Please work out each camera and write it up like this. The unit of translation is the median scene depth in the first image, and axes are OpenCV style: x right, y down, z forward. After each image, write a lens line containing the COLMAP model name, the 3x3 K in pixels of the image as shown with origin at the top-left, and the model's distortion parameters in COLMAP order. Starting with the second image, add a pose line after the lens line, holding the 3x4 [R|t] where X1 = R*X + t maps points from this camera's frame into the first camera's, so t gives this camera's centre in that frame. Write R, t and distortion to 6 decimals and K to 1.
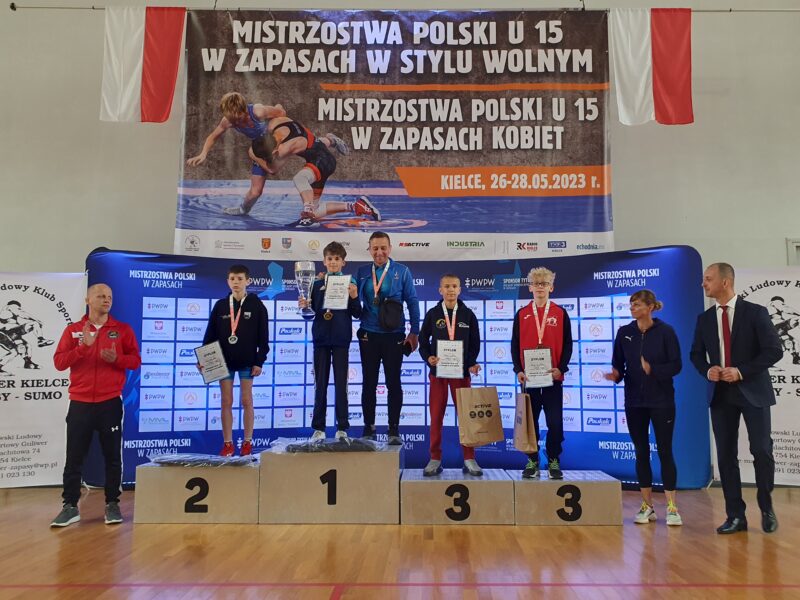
lens RADIAL K [[736.2, 0, 400.3], [0, 736.2, 305.9], [0, 0, 1]] dist [-0.018971, 0.000000]
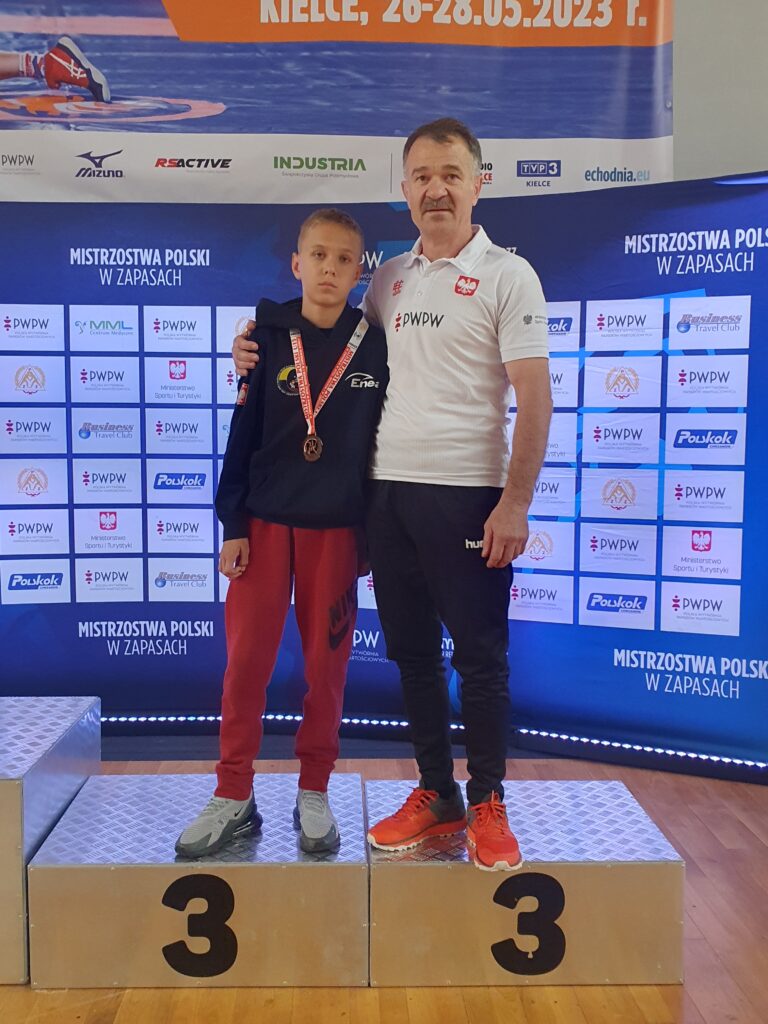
lens RADIAL K [[942.4, 0, 391.8], [0, 942.4, 512.7], [0, 0, 1]] dist [-0.018971, 0.000000]
pose [[0.998772, -0.003389, 0.049436, 0.103250], [-0.007526, 0.975707, 0.218949, -0.008534], [-0.048977, -0.219052, 0.974483, 0.441004]]
